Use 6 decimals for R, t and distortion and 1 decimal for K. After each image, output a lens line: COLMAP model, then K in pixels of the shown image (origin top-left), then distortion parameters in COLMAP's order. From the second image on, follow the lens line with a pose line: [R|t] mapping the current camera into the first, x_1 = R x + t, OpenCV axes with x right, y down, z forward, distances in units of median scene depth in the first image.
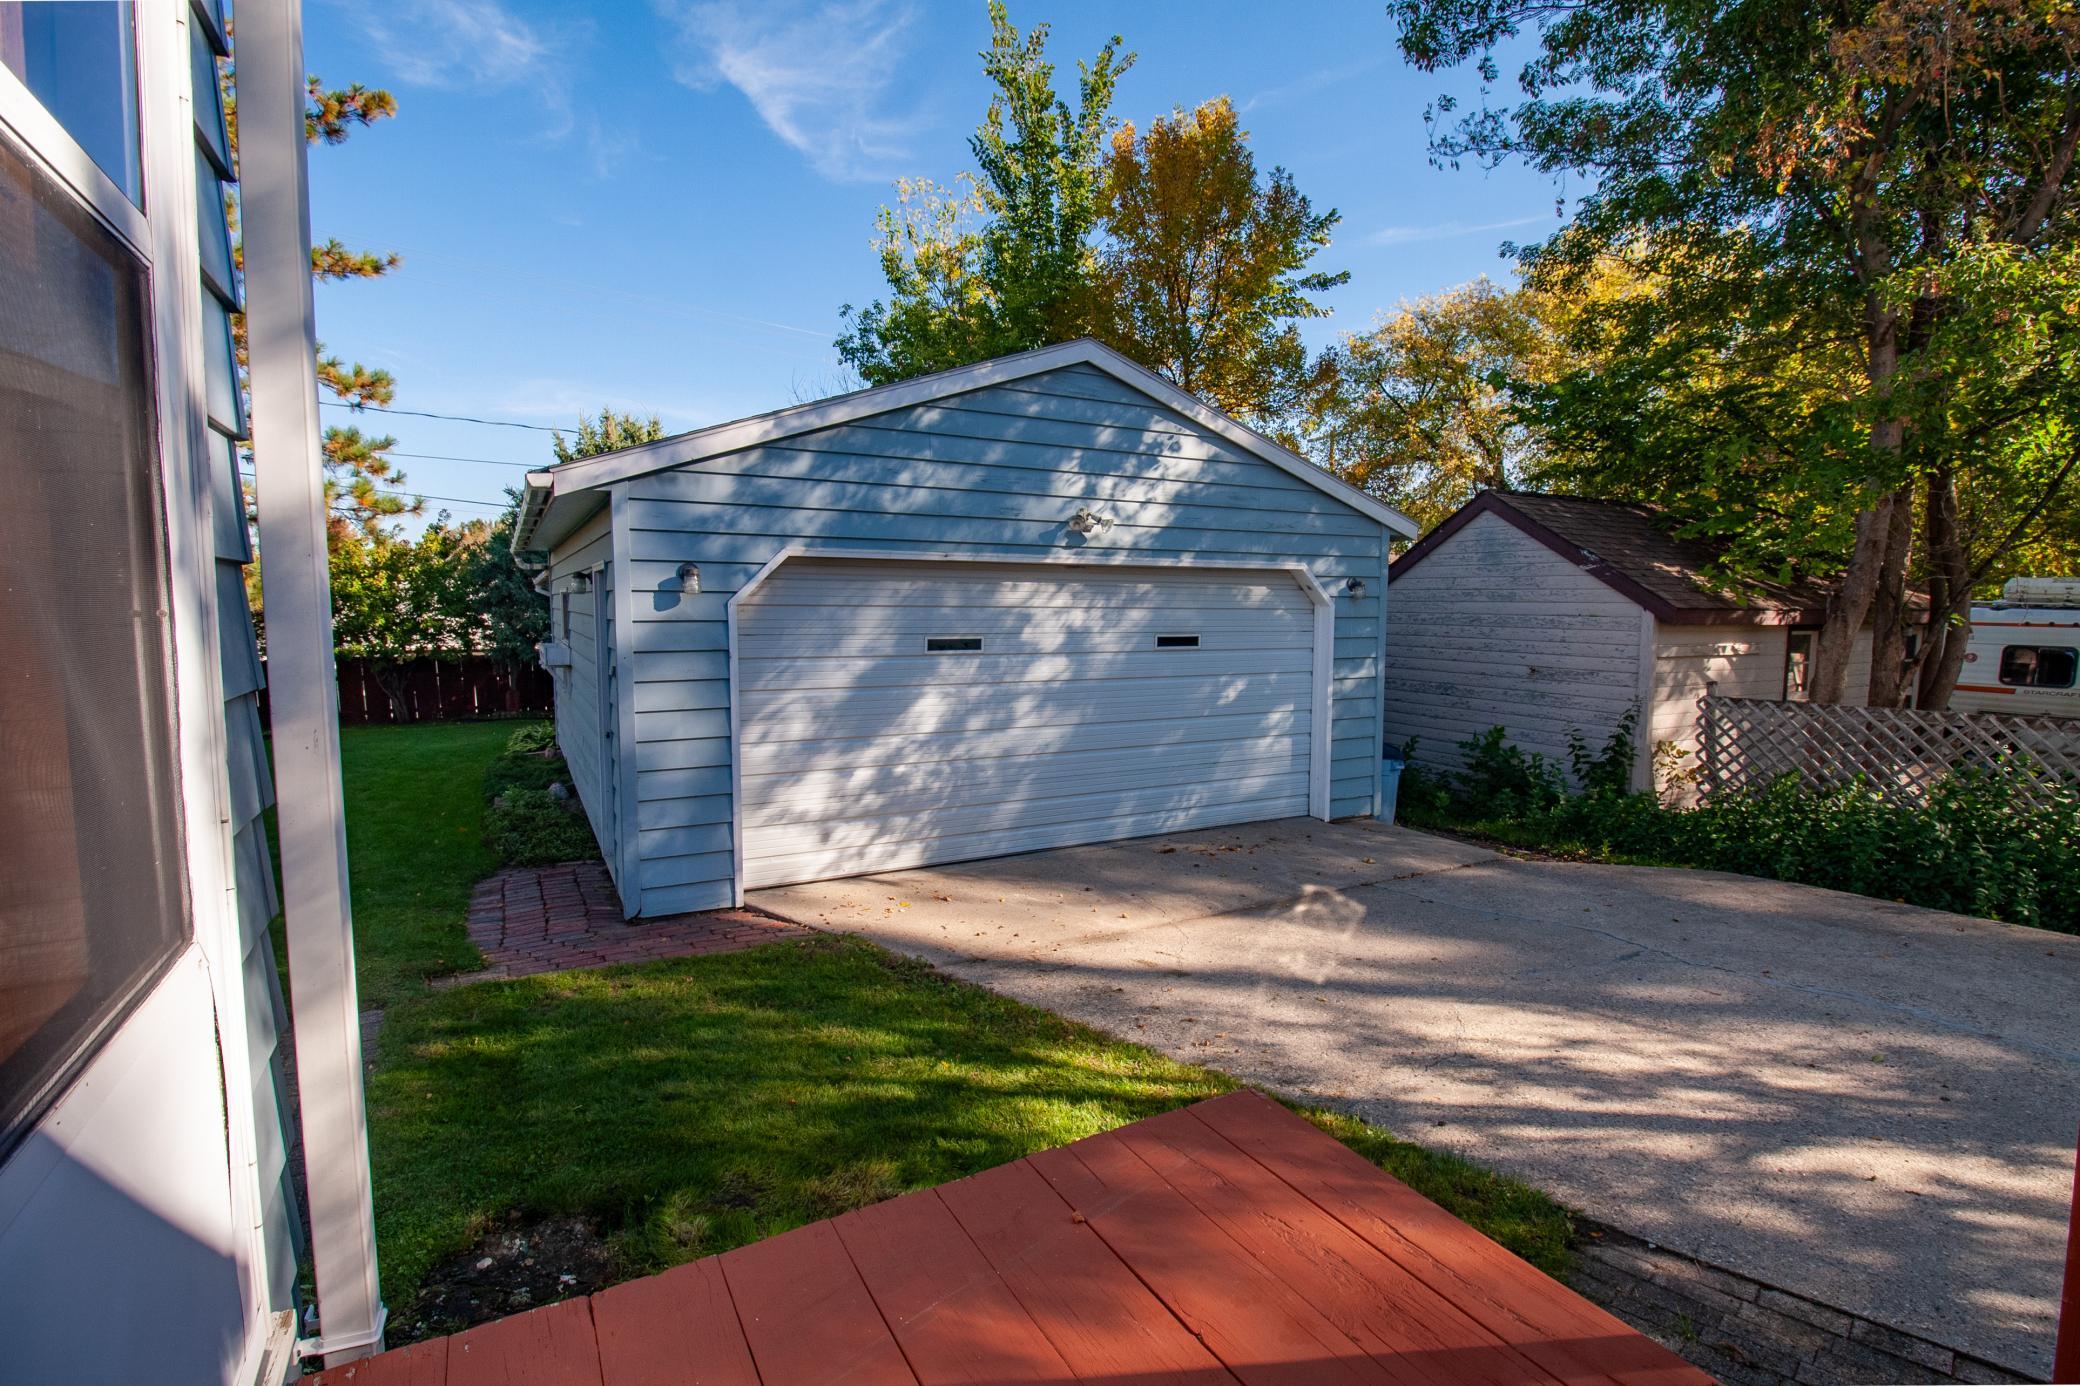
lens RADIAL K [[994.2, 0, 1040.0], [0, 994.2, 693.0], [0, 0, 1]] dist [-0.001961, -0.000365]
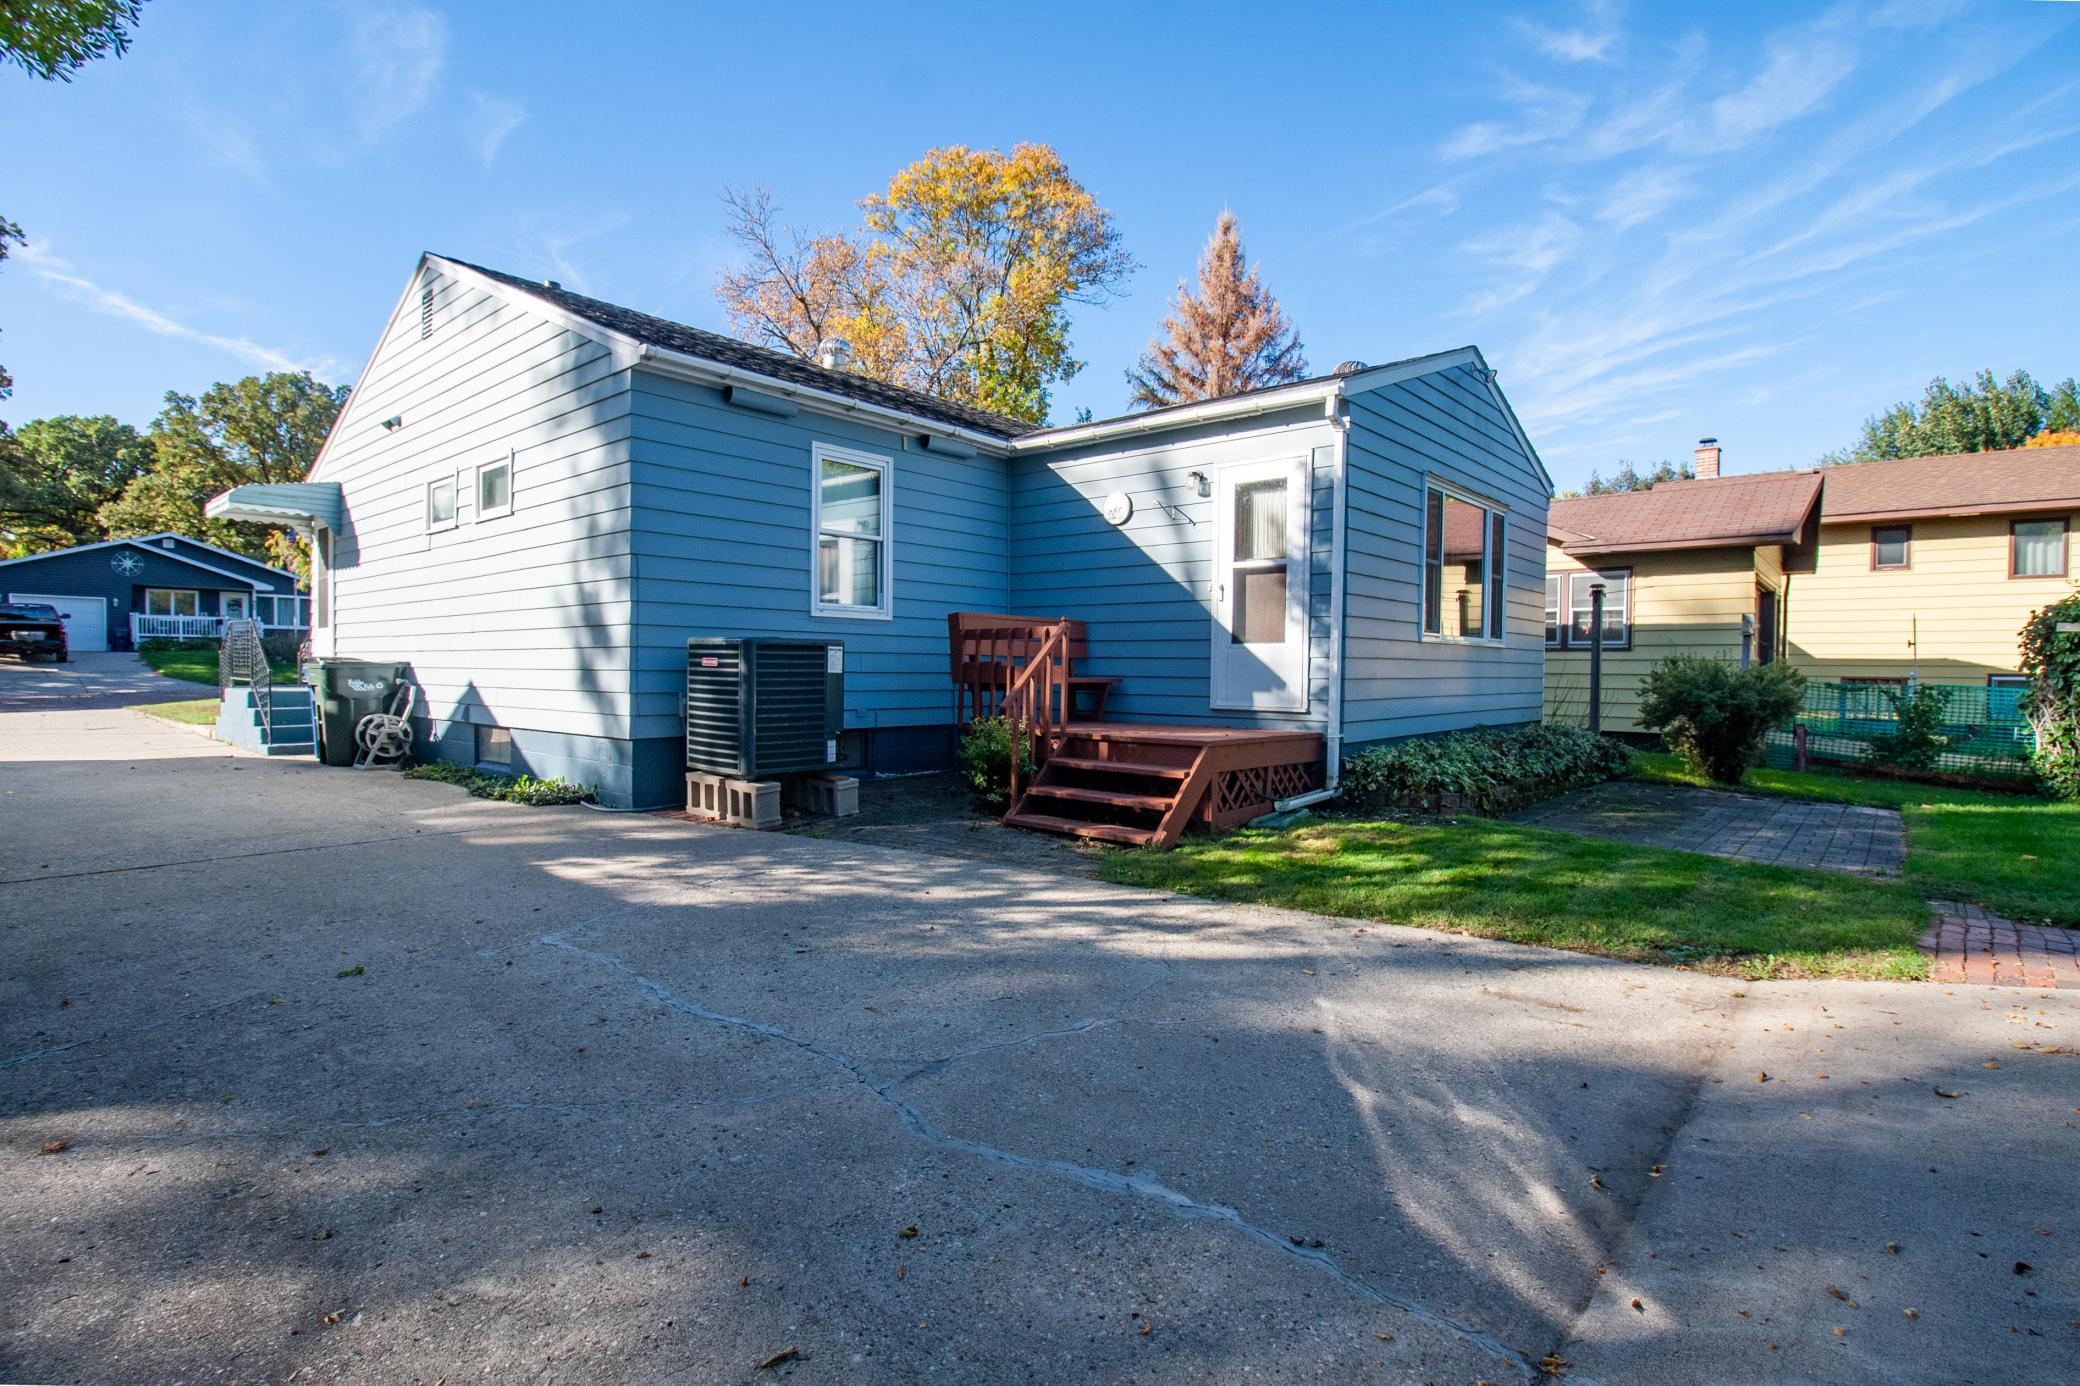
lens RADIAL K [[1004.3, 0, 1065.4], [0, 1004.3, 701.4], [0, 0, 1]] dist [-0.004383, -0.001038]
pose [[-0.945209, -0.003019, -0.326451, 0.488044], [-0.040565, 0.993294, 0.108264, -0.022405], [0.323935, 0.115575, -0.938993, 1.081100]]
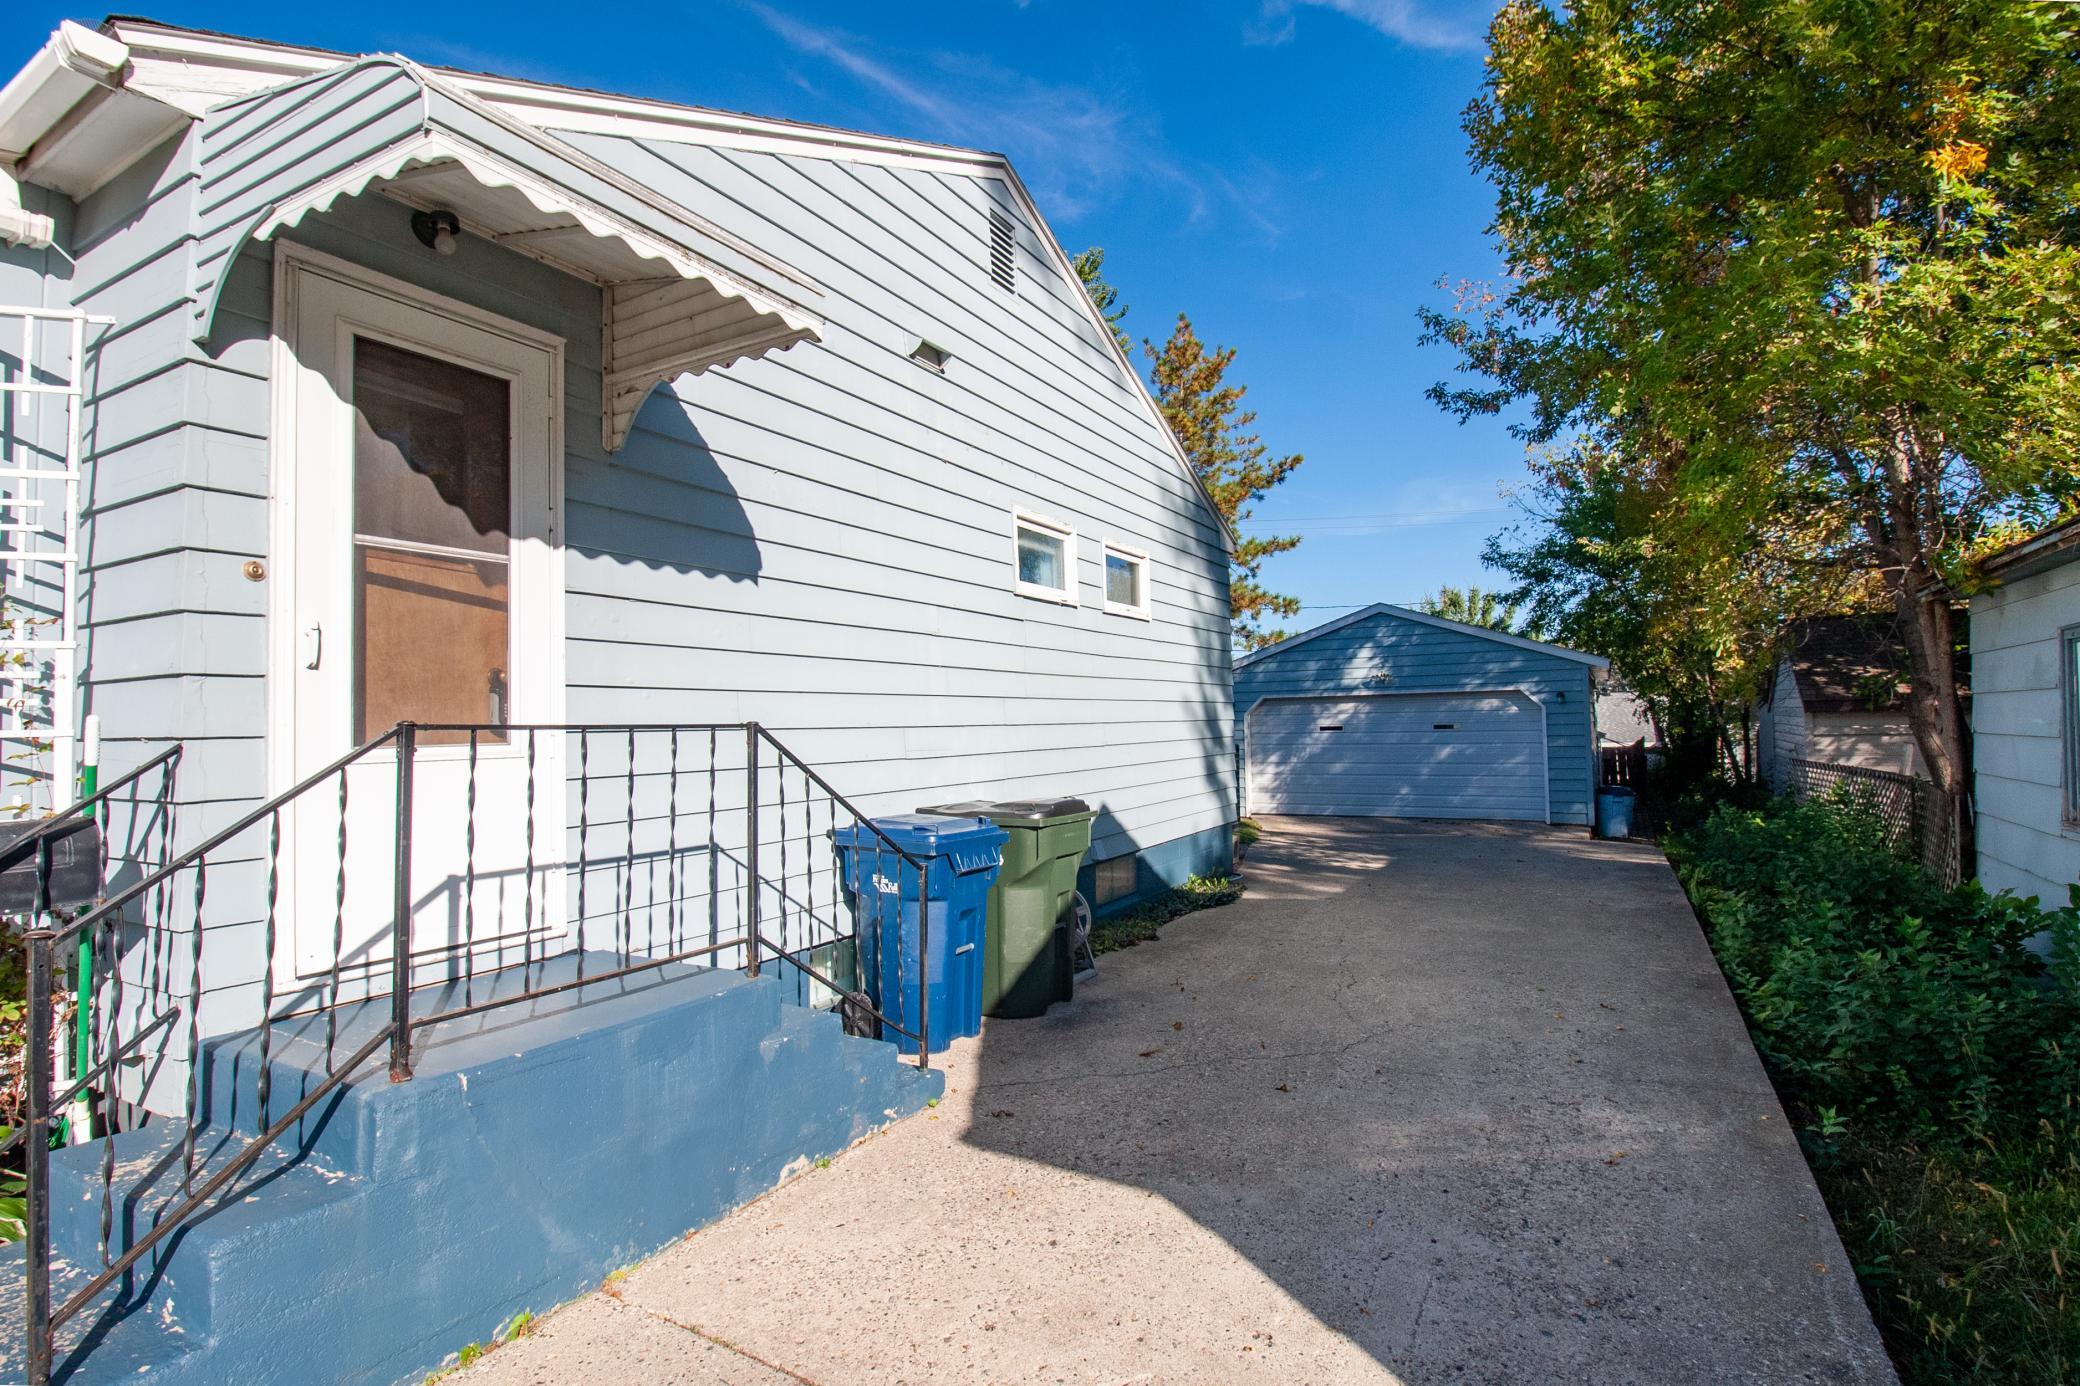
lens RADIAL K [[994.2, 0, 1040.0], [0, 994.2, 693.0], [0, 0, 1]] dist [-0.001961, -0.000365]
pose [[0.499853, -0.042227, -0.865081, 1.529949], [-0.048627, 0.995867, -0.076708, 0.078175], [0.864744, 0.080409, 0.495733, -0.759531]]
